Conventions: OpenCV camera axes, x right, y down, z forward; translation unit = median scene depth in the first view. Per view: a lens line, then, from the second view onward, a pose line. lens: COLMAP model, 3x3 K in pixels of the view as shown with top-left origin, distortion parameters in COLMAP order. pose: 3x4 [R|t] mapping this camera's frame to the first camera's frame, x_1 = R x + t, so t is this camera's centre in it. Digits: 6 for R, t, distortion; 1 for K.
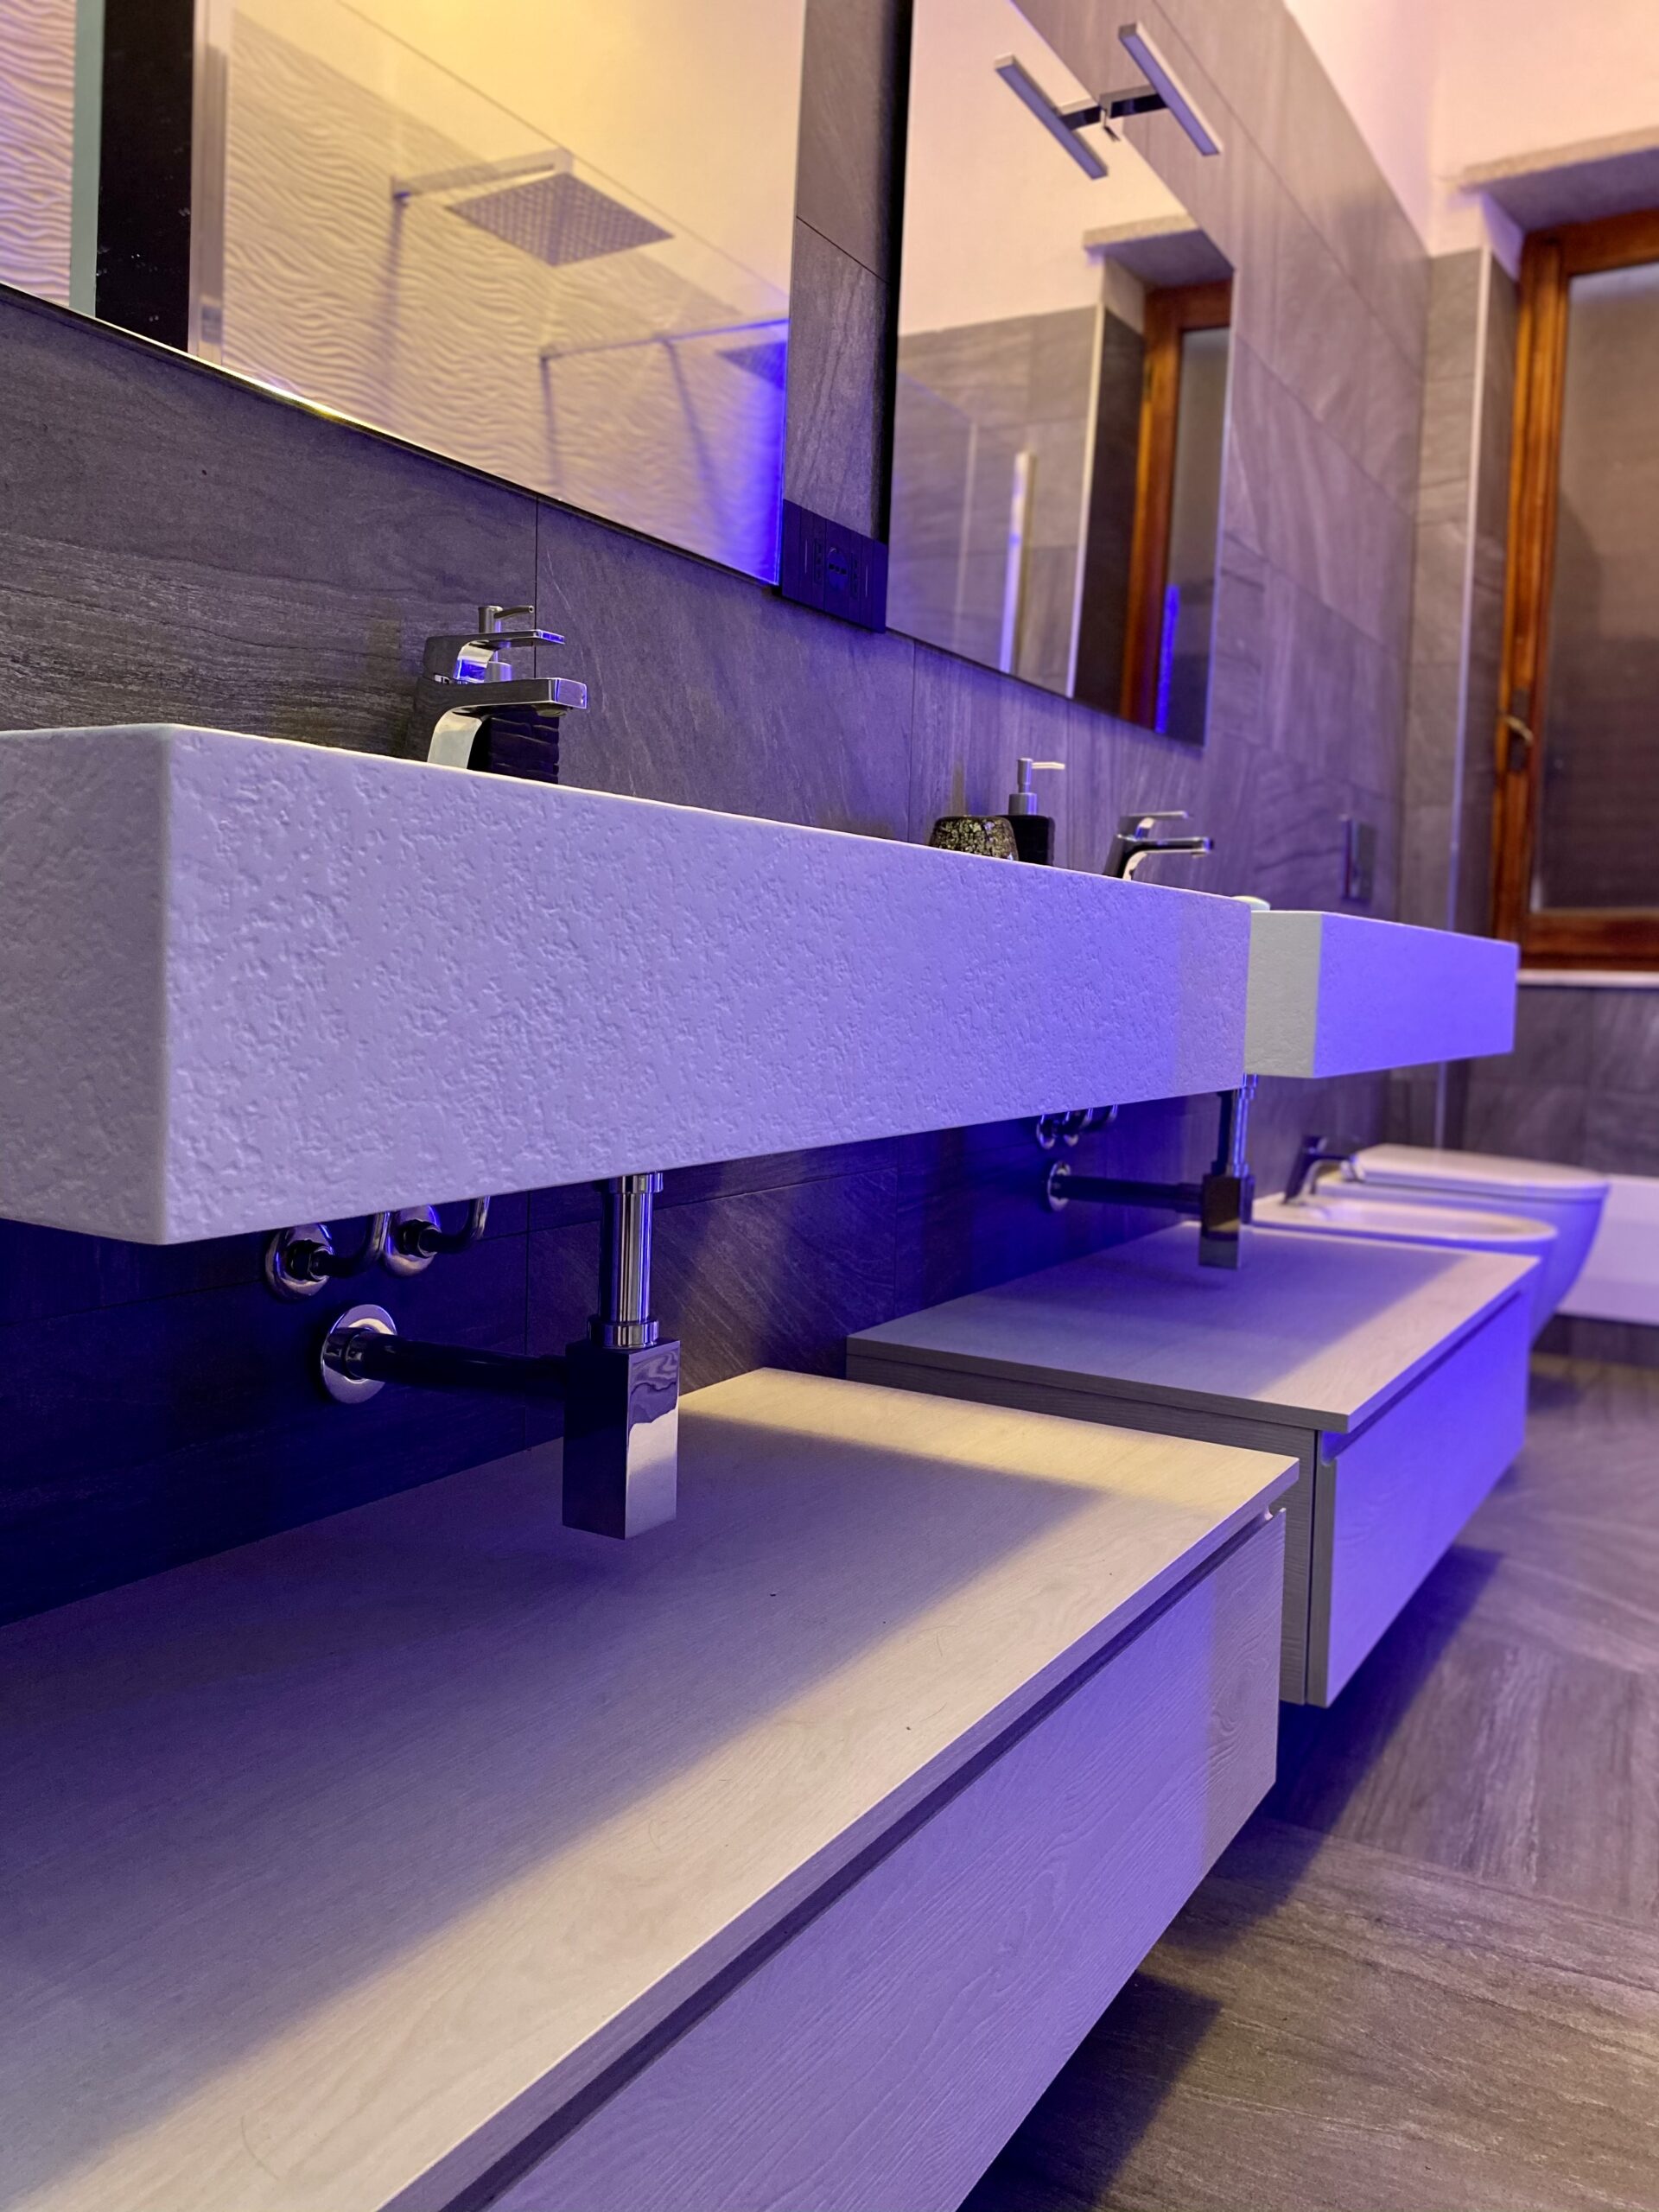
lens RADIAL K [[1693.7, 0, 824.7], [0, 1693.7, 1101.1], [0, 0, 1]] dist [0.003037, 0.002100]
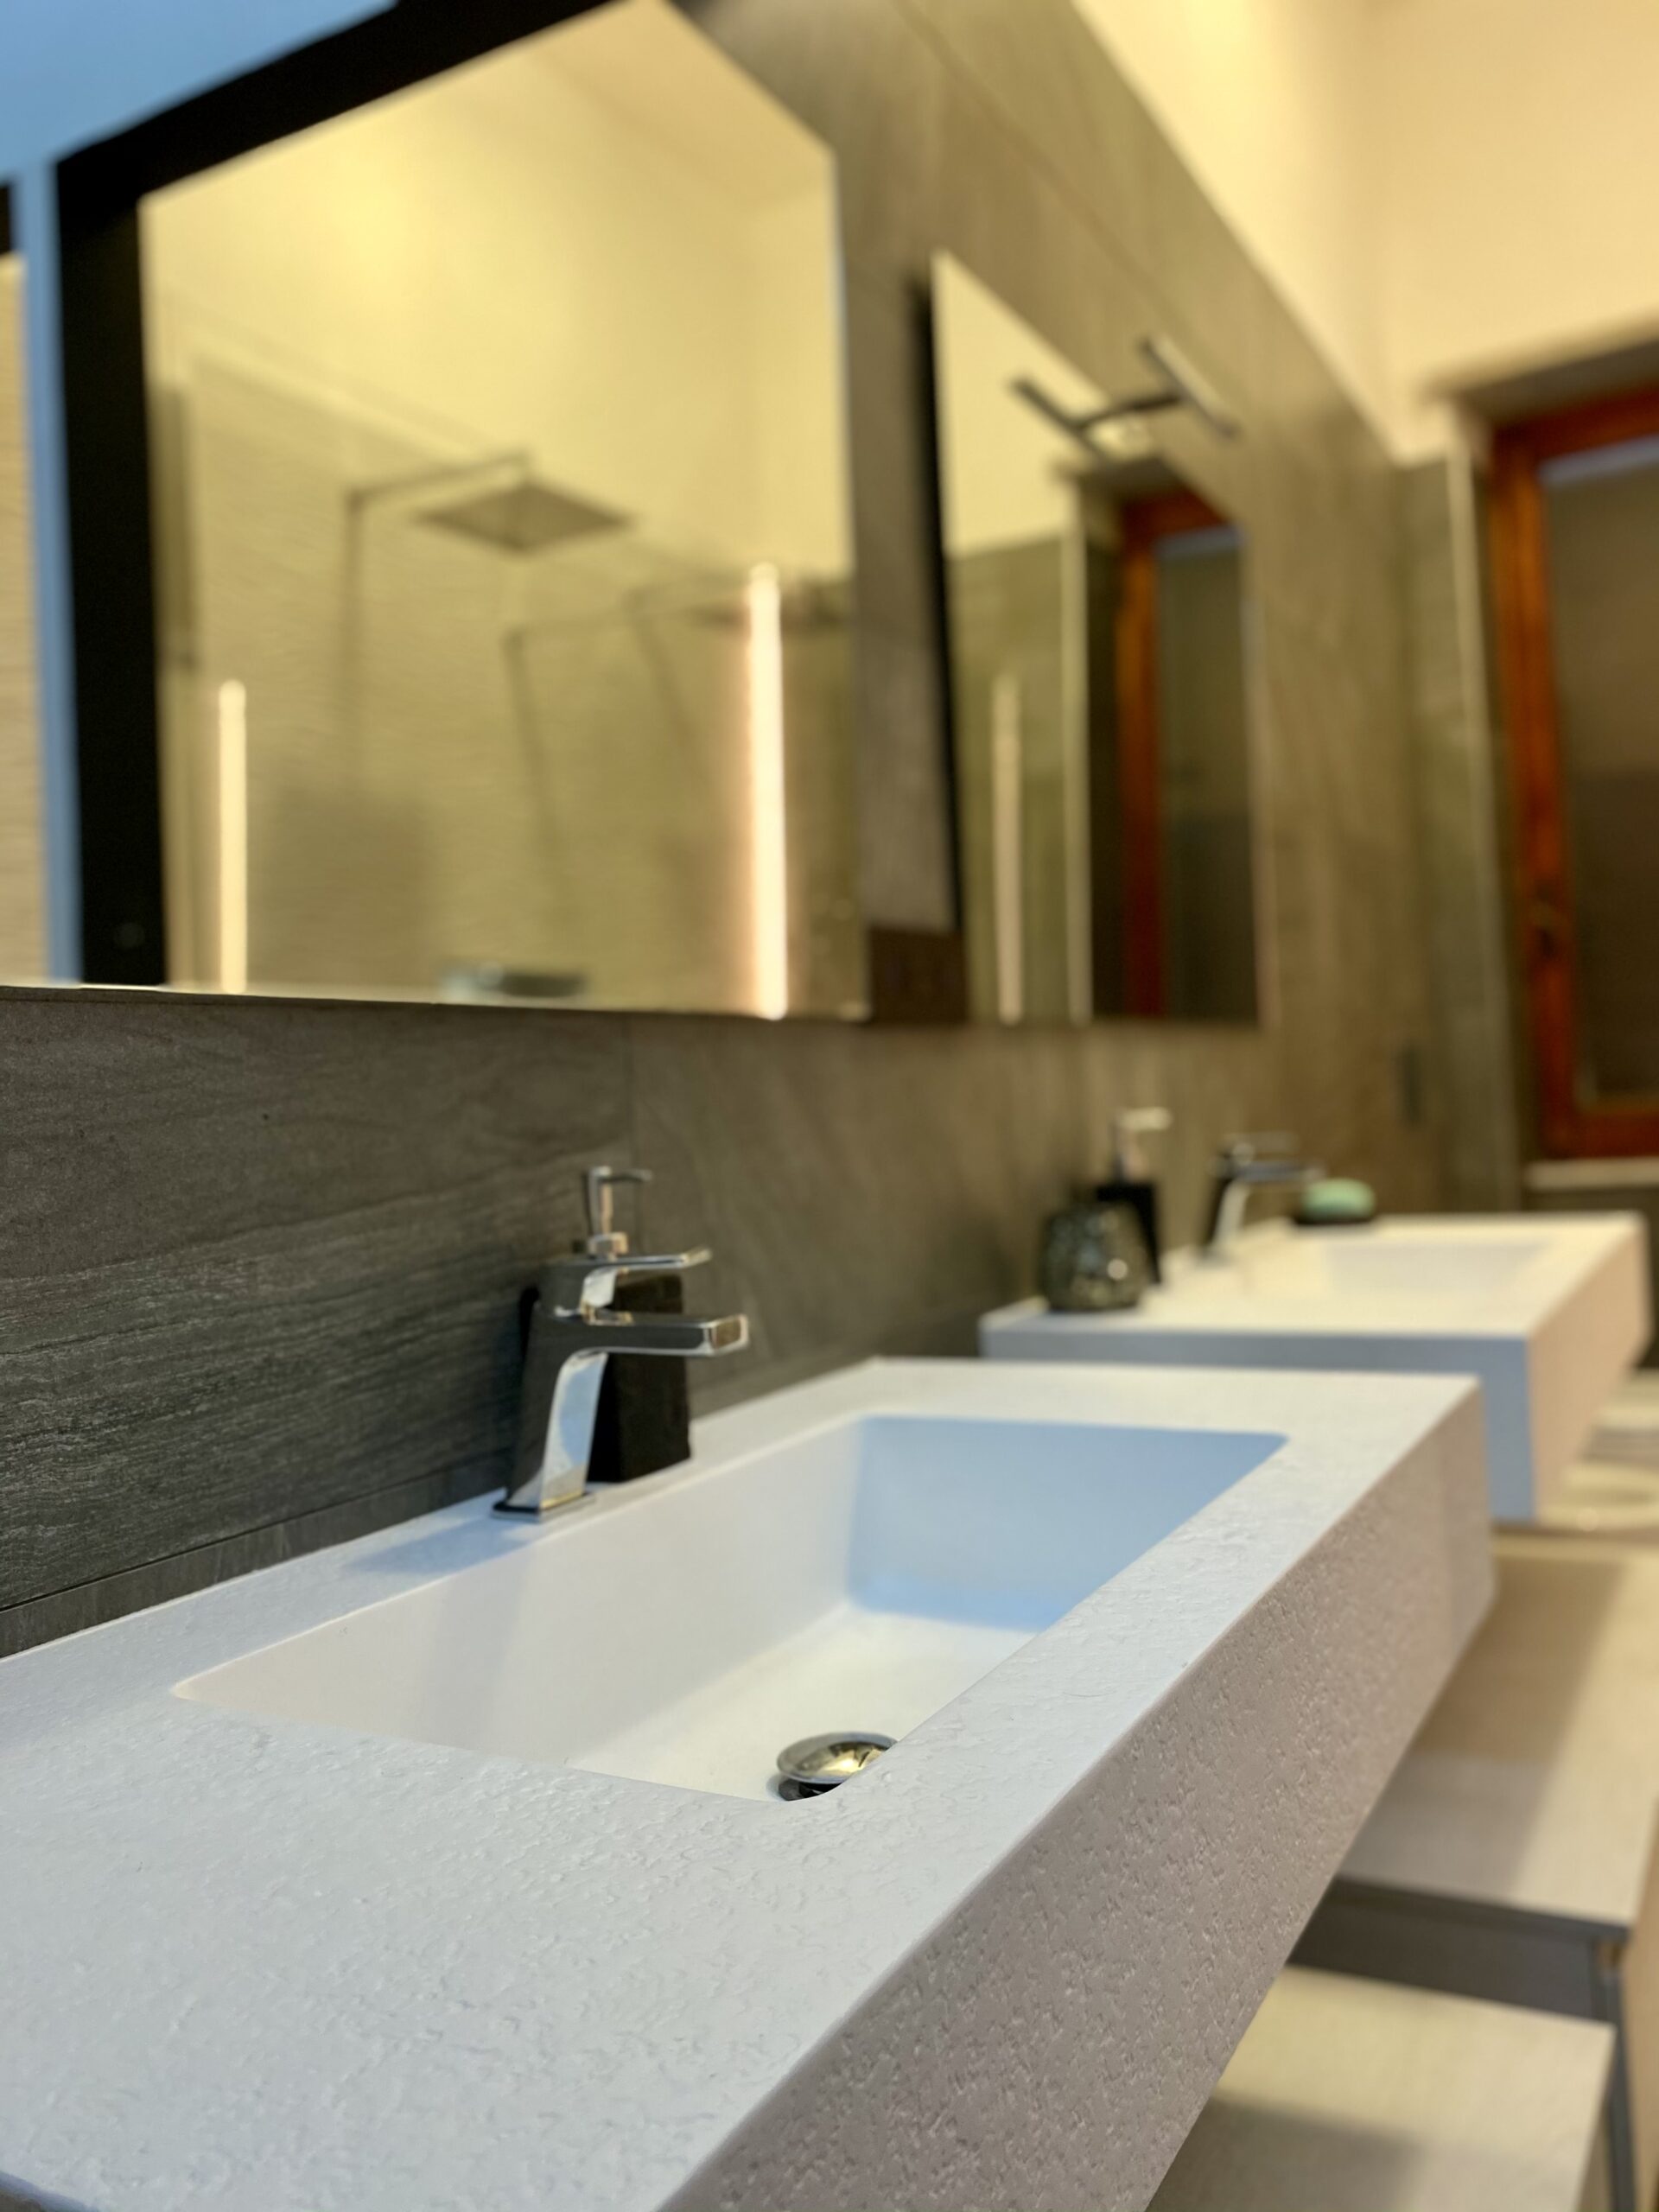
lens RADIAL K [[1699.9, 0, 829.5], [0, 1699.9, 1106.0], [0, 0, 1]] dist [0.004042, 0.000211]
pose [[0.995302, -0.093982, 0.023250, -0.058310], [0.095478, 0.992606, -0.074949, -0.151723], [-0.016034, 0.076817, 0.996916, 0.087672]]
